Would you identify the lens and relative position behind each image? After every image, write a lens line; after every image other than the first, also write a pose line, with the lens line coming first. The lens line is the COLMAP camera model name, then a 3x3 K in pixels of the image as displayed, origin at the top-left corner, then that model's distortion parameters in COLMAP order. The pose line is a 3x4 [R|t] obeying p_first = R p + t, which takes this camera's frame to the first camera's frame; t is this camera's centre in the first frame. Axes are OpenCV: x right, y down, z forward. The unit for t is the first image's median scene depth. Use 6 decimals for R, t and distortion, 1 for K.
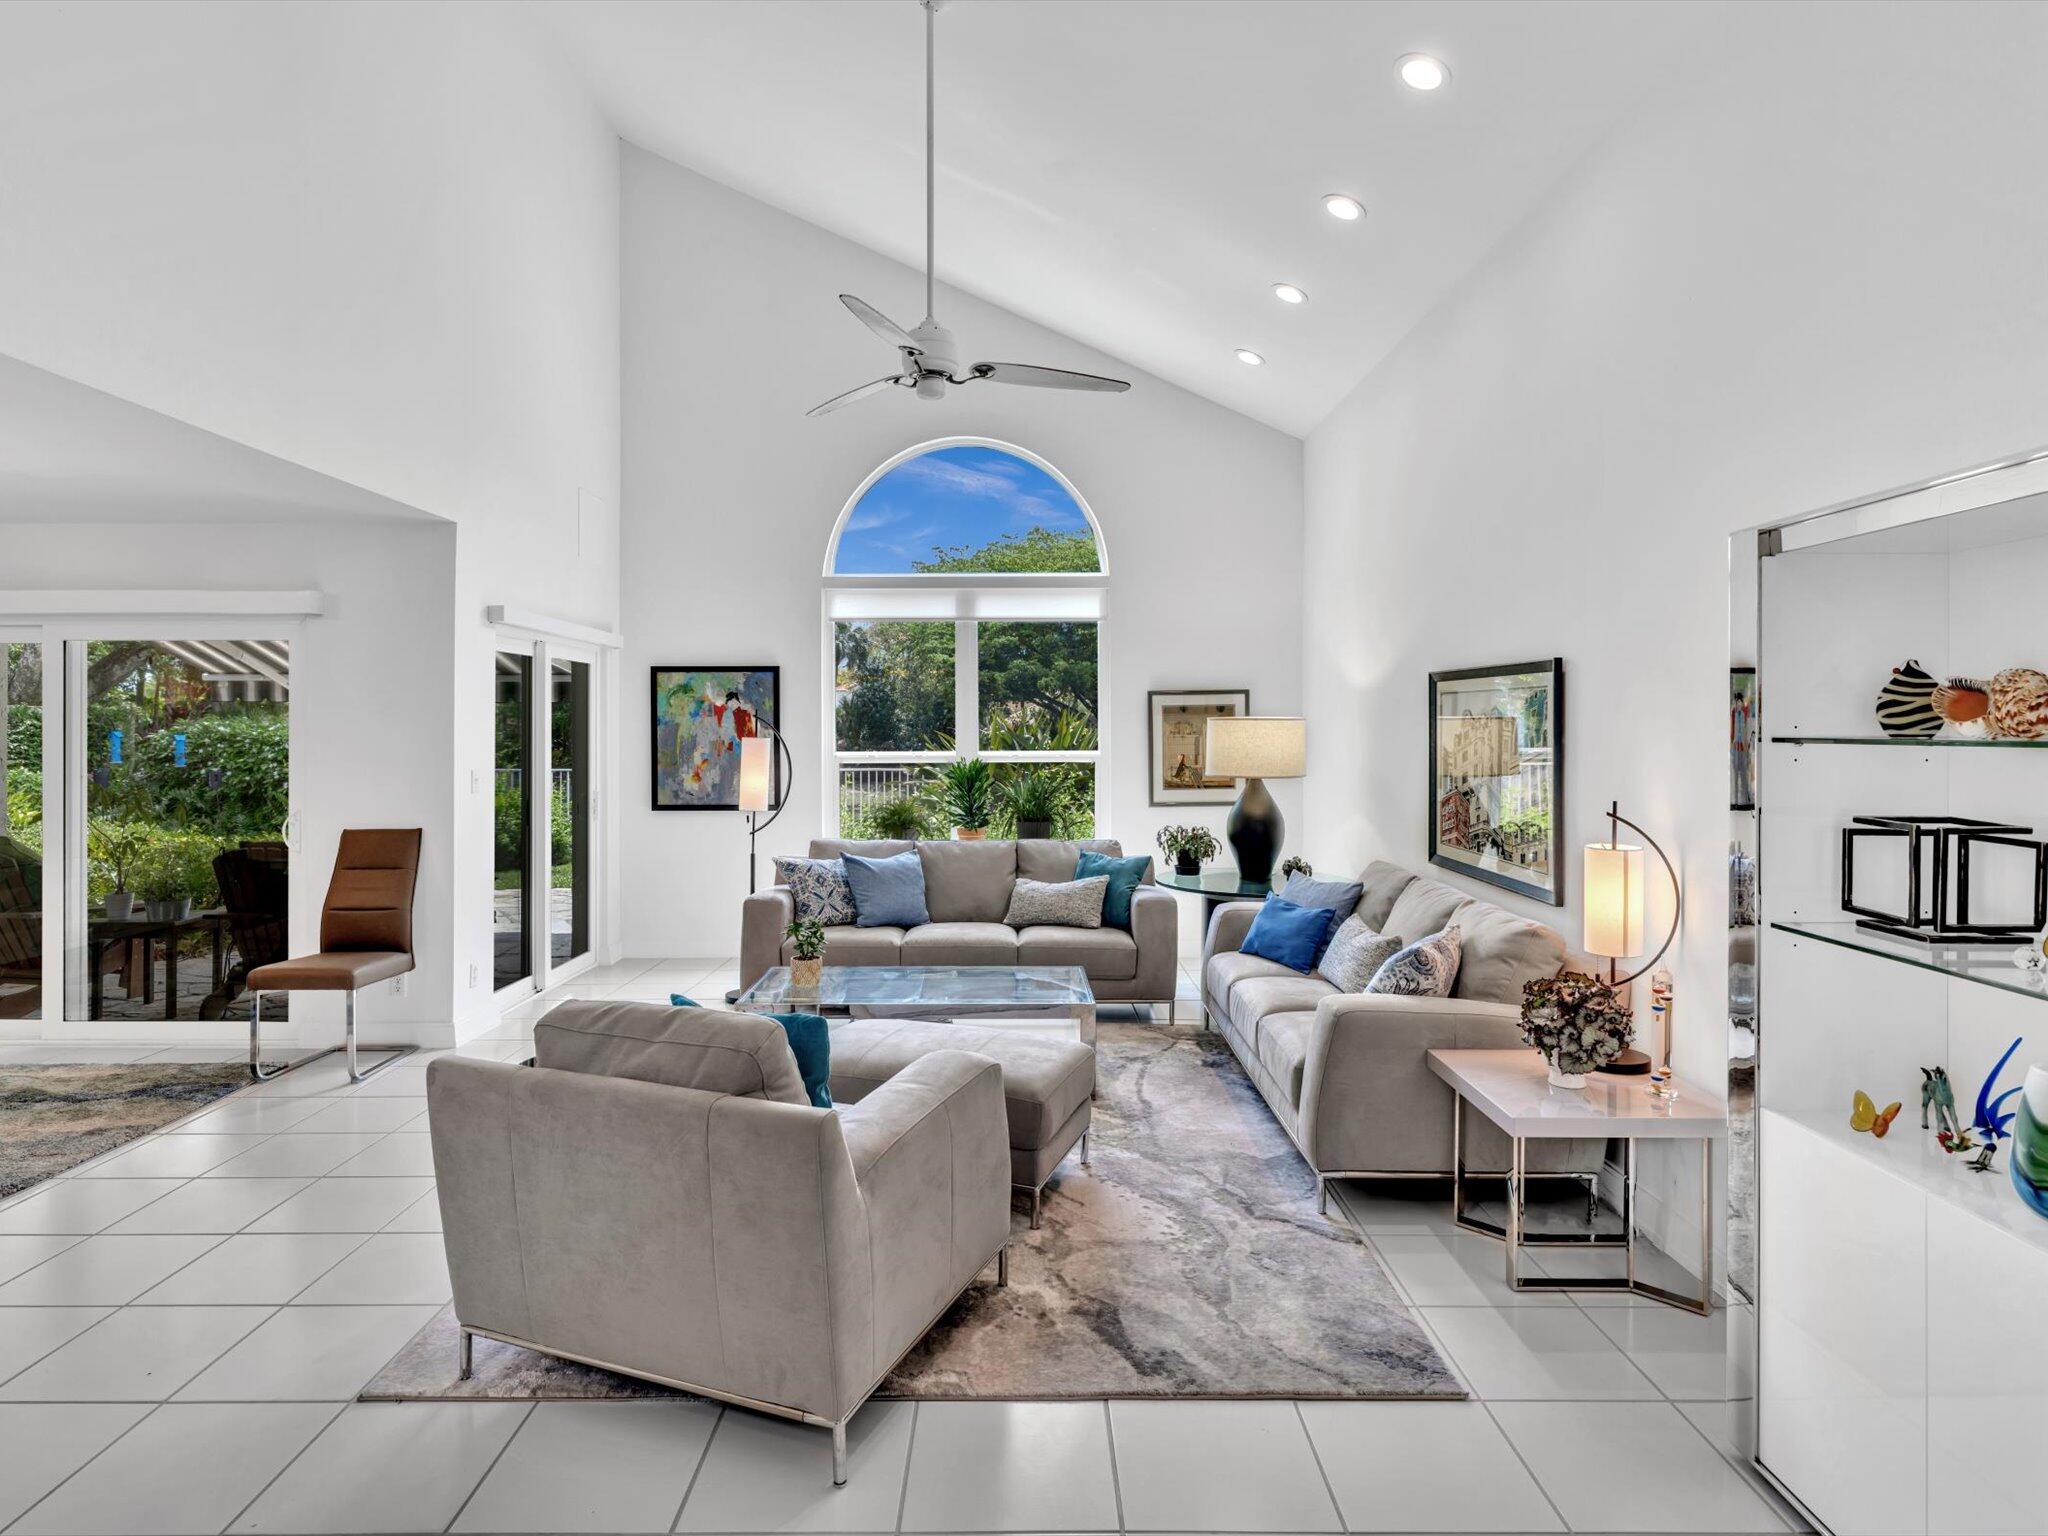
lens RADIAL K [[1150.7, 0, 1025.3], [0, 1150.7, 730.8], [0, 0, 1]] dist [-0.006327, 0.004710]
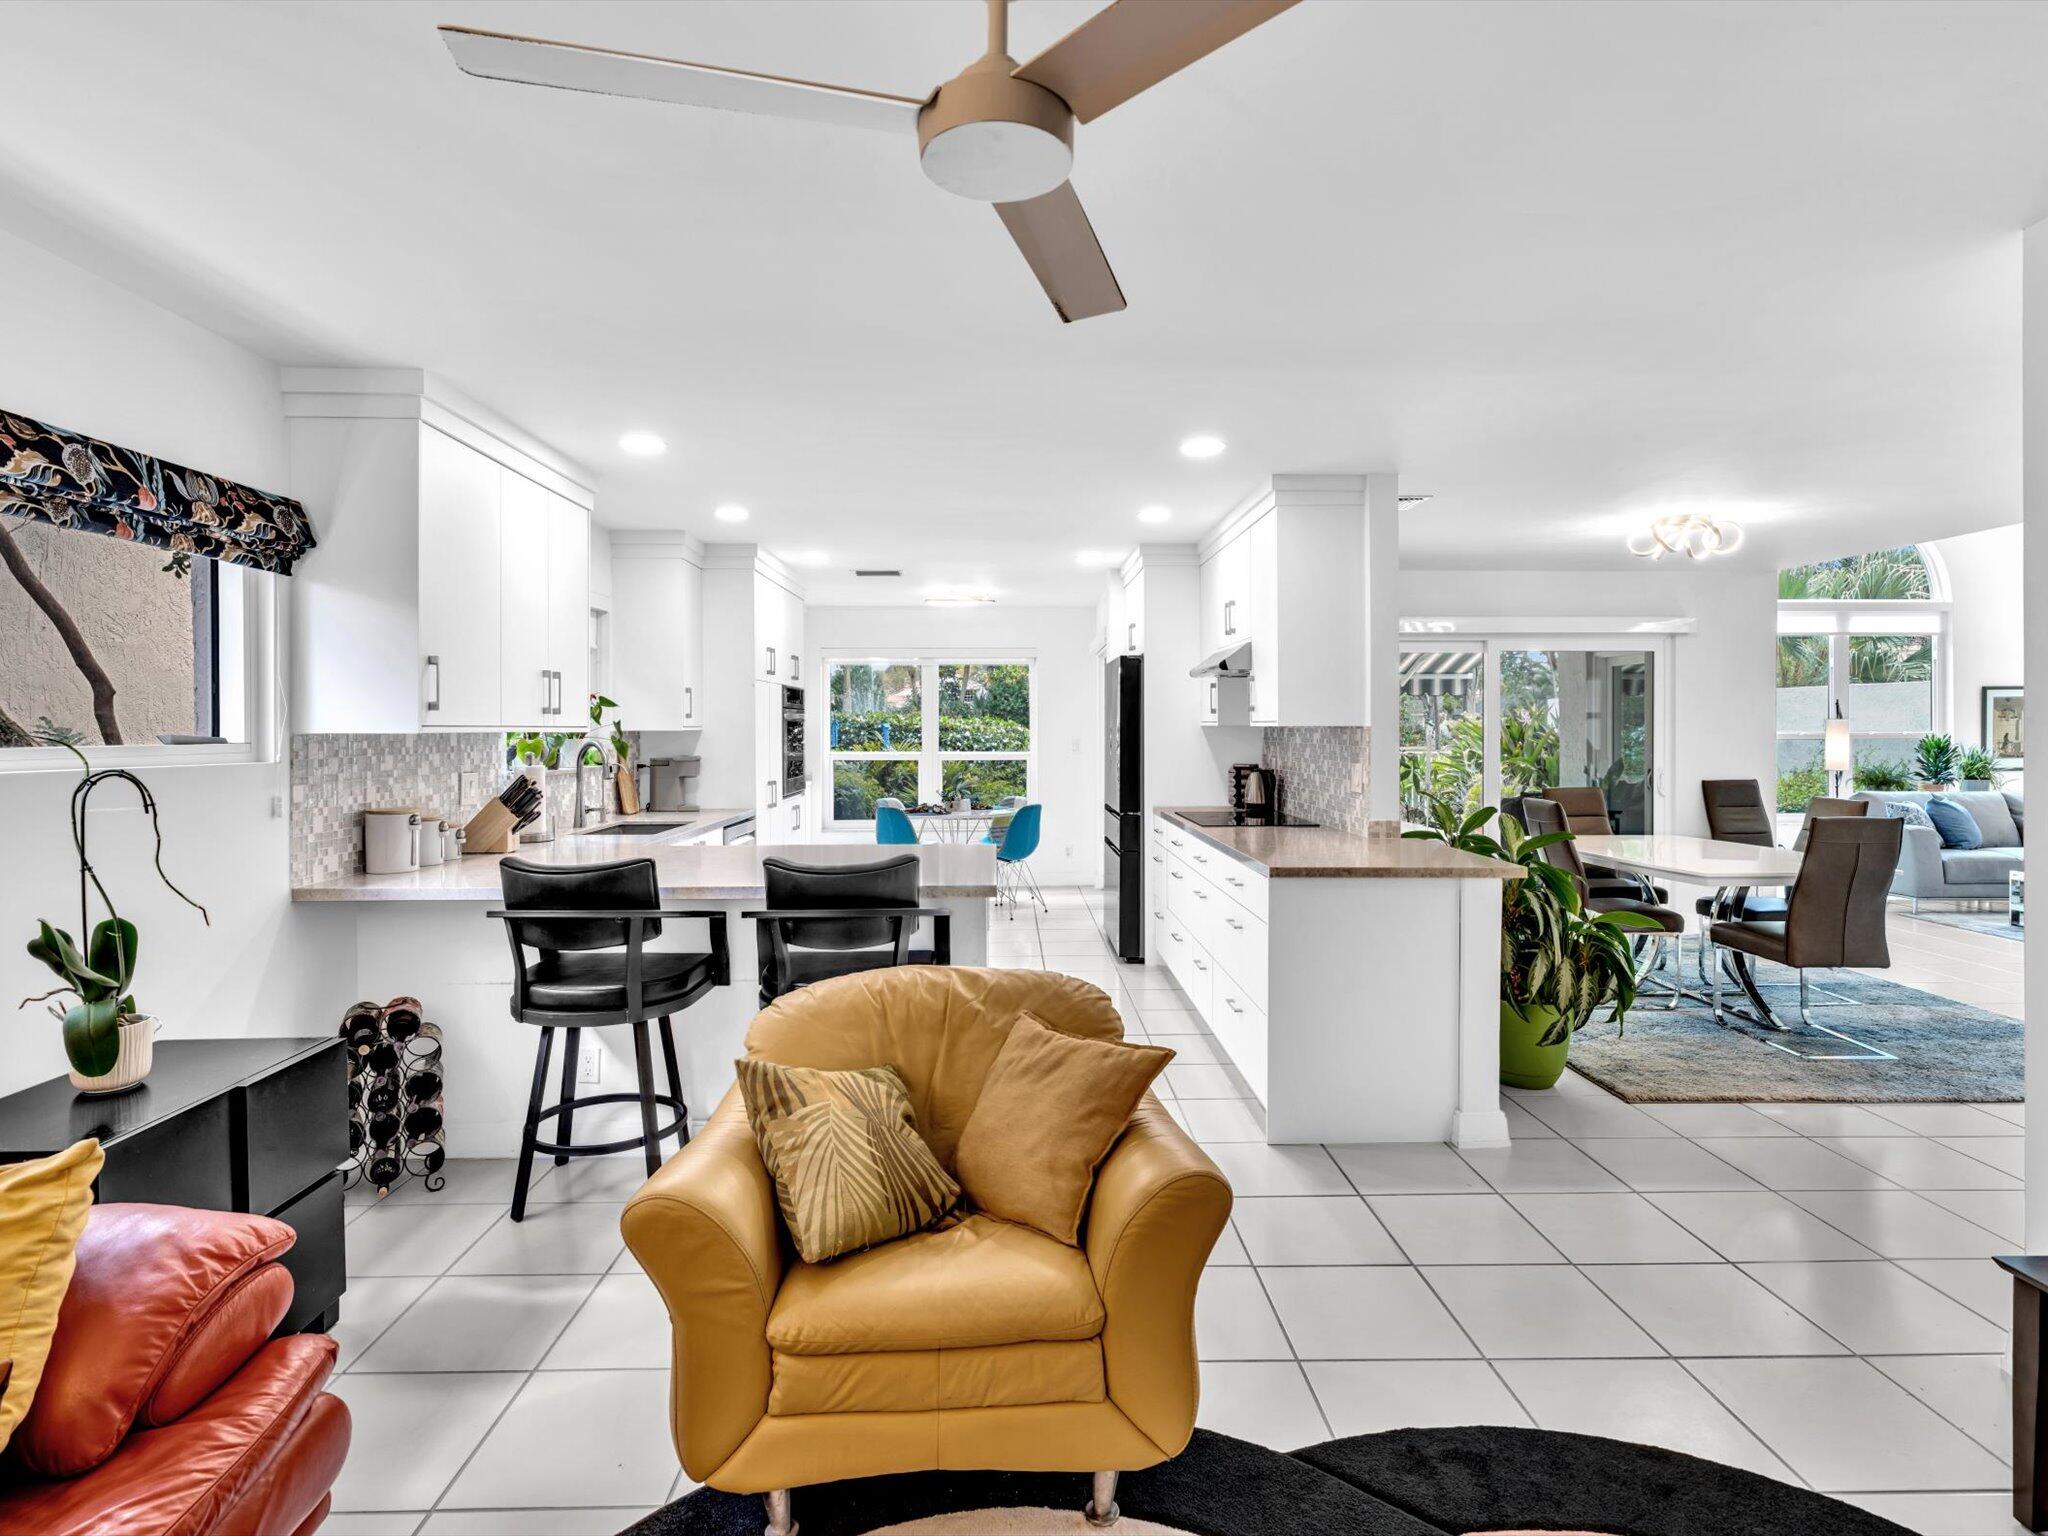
lens RADIAL K [[1084.2, 0, 1029.8], [0, 1084.2, 726.7], [0, 0, 1]] dist [0.001061, 0.000289]
pose [[0.999707, -0.000201, 0.024211, -1.456109], [0.000198, 1.000000, 0.000149, 0.017666], [-0.024211, -0.000144, 0.999707, -0.358360]]
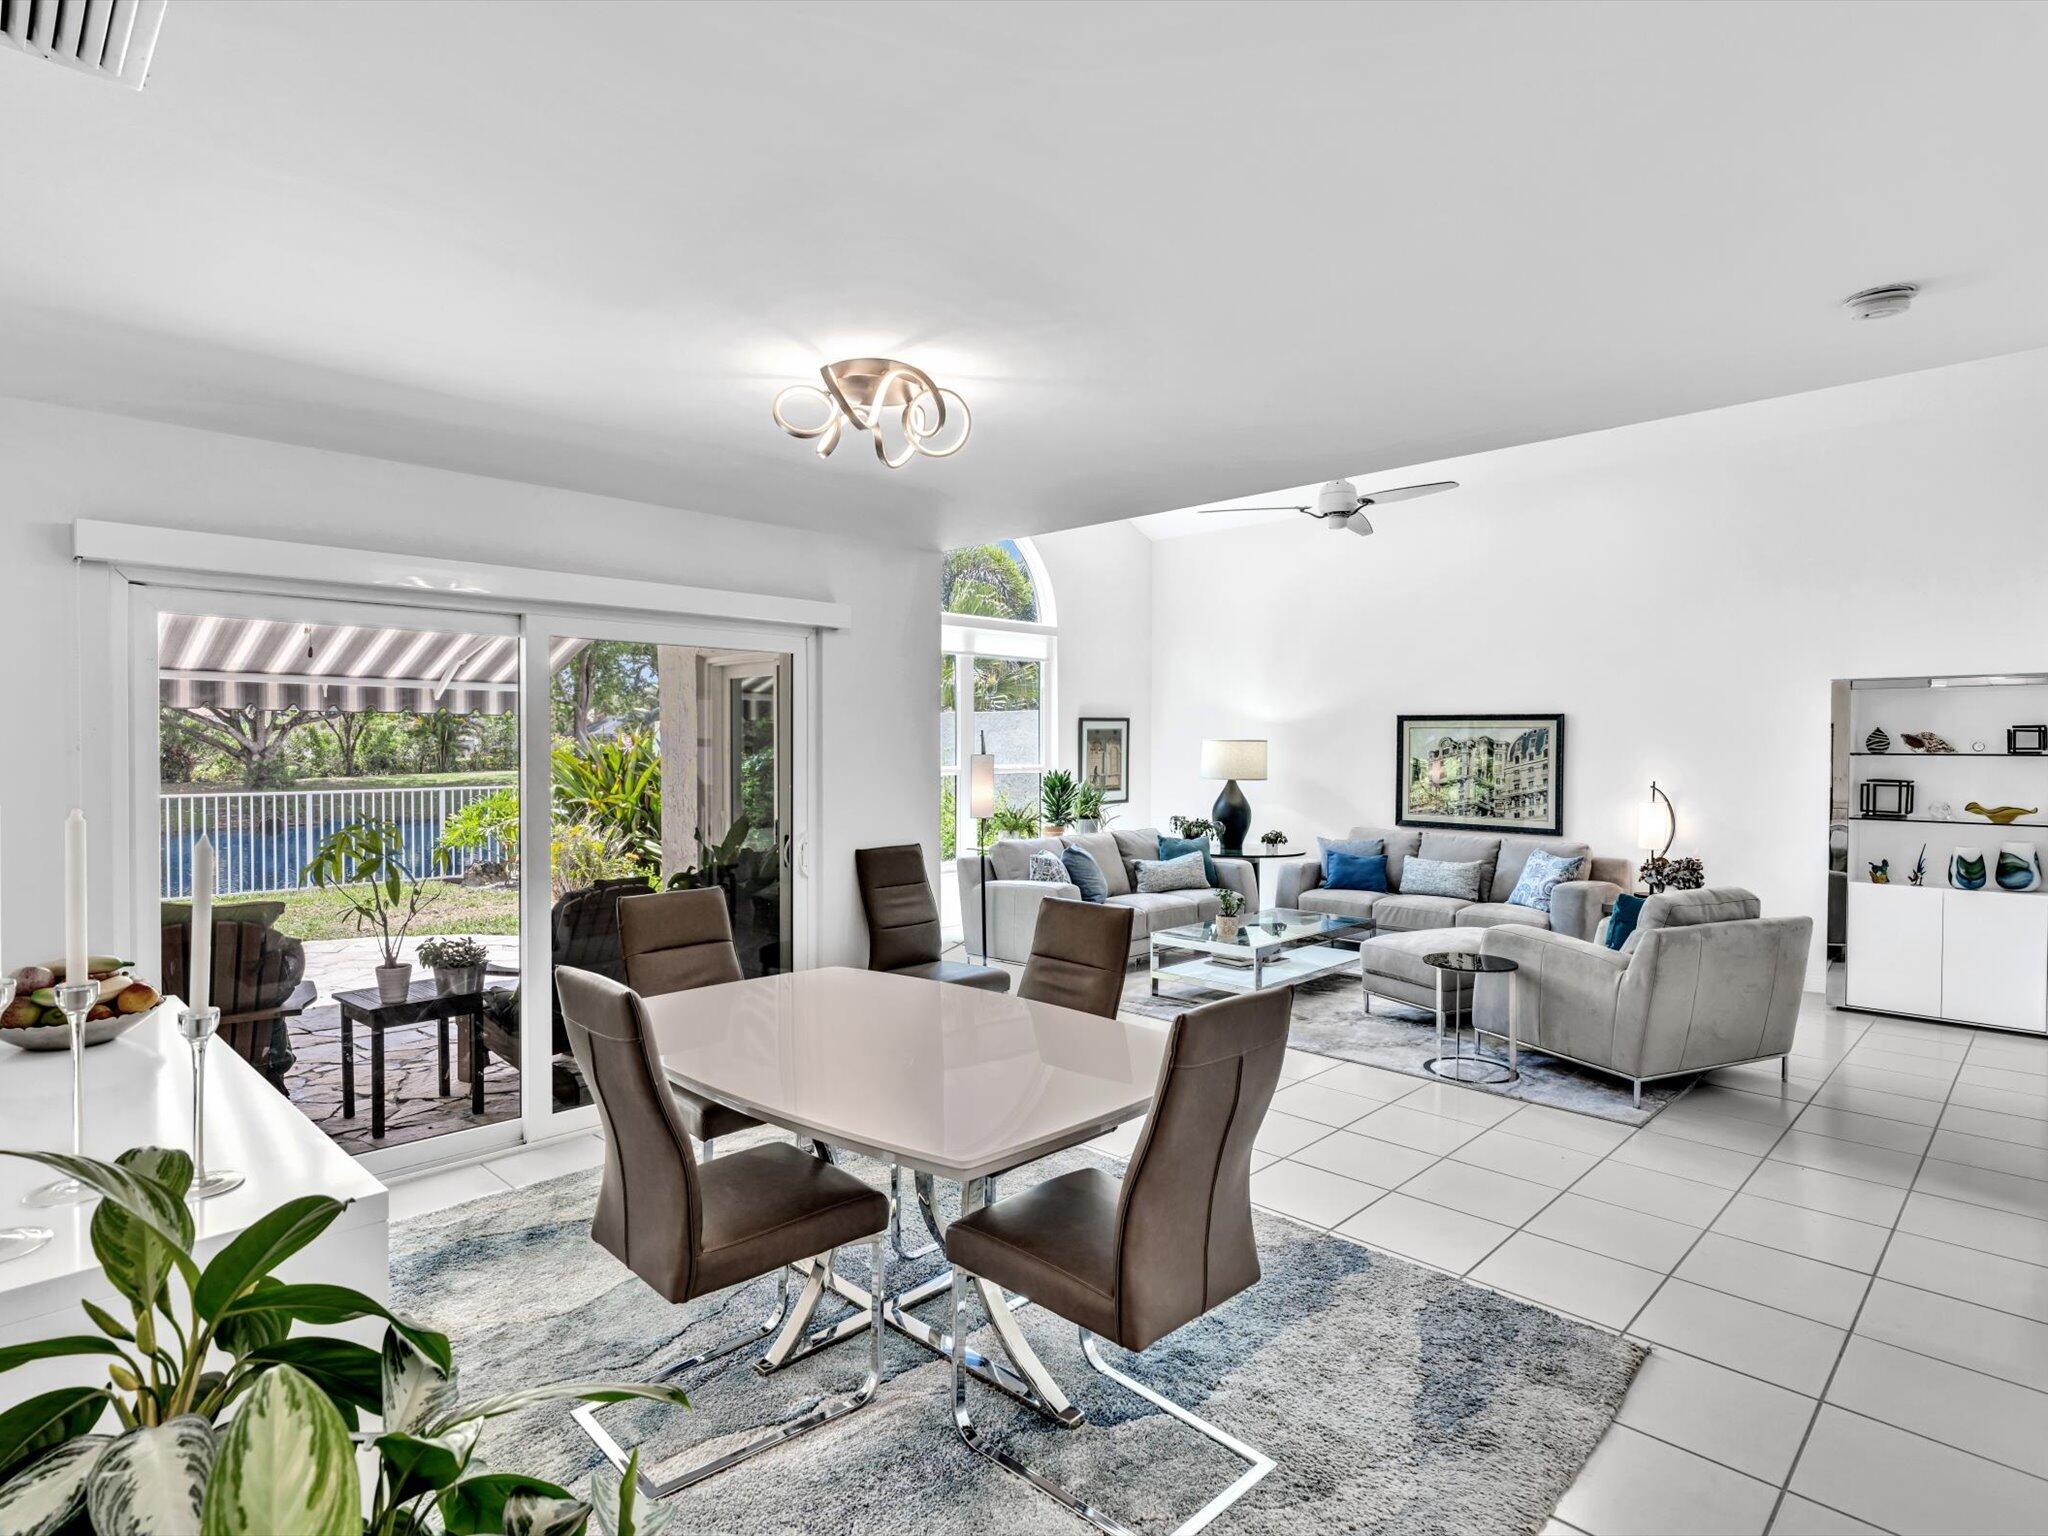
lens RADIAL K [[1084.2, 0, 1032.5], [0, 1084.2, 760.7], [0, 0, 1]] dist [0.001061, 0.000289]
pose [[0.698936, -0.008057, 0.715139, -1.129150], [-0.001977, 0.999911, 0.013198, -0.002612], [-0.715181, -0.010638, 0.698858, 0.237572]]
